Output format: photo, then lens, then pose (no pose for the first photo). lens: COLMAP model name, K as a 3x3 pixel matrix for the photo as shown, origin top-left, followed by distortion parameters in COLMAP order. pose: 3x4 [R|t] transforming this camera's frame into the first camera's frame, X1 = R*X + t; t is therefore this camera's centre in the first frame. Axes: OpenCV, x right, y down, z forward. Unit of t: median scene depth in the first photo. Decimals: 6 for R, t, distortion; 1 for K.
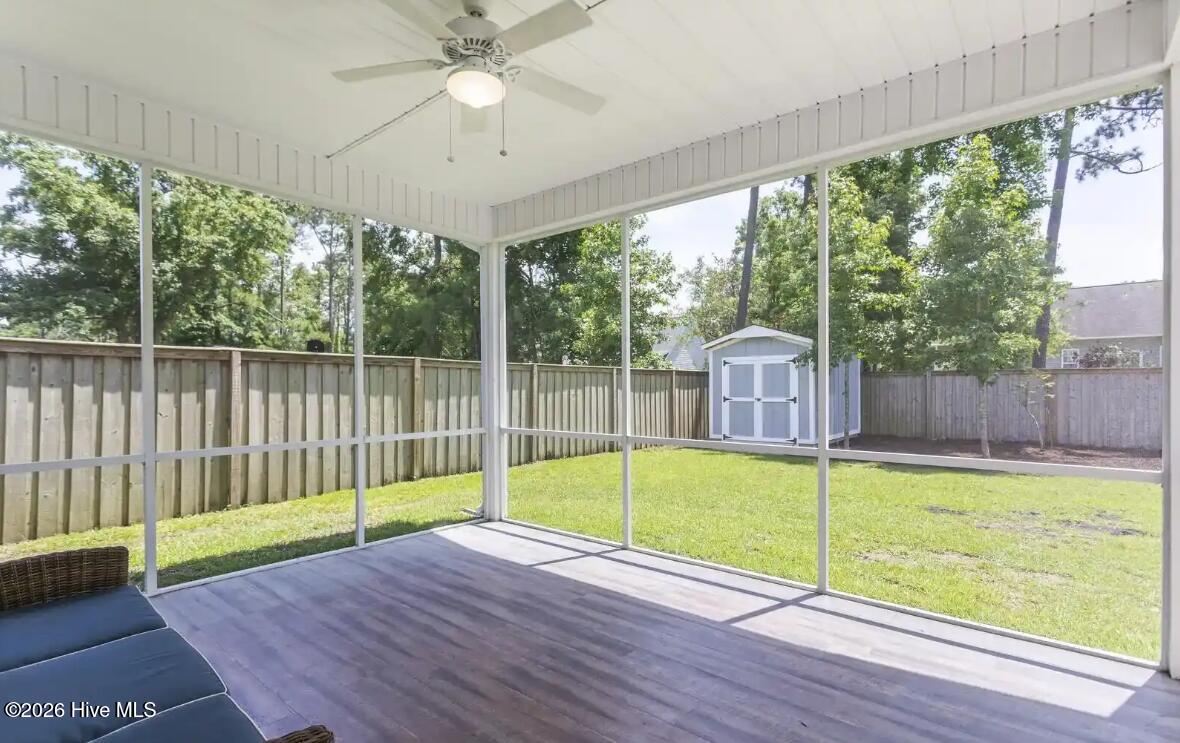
lens RADIAL K [[542.5, 0, 590.0], [0, 542.5, 371.5], [0, 0, 1]] dist [-0.001995, -0.000253]
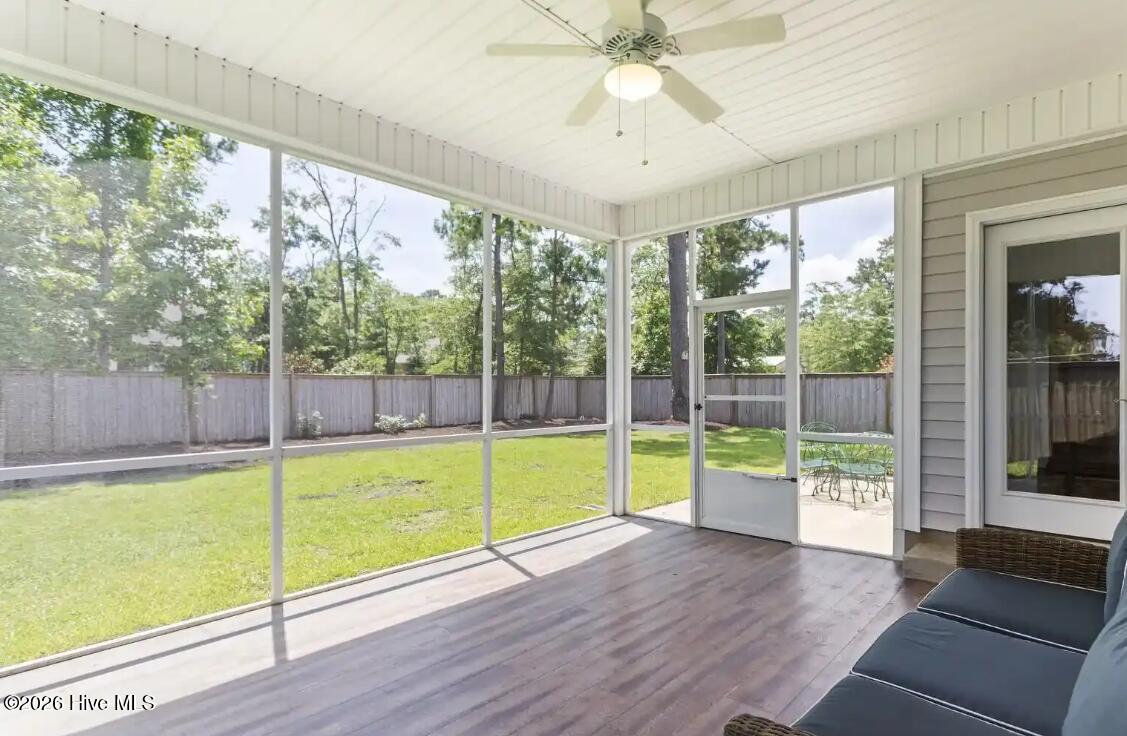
lens RADIAL K [[575.7, 0, 565.3], [0, 575.7, 391.6], [0, 0, 1]] dist [0.001125, 0.000128]
pose [[0.074784, -0.004496, 0.997190, -1.024216], [-0.024262, 0.999686, 0.006327, 0.040642], [-0.996905, -0.024667, 0.074651, 0.851227]]
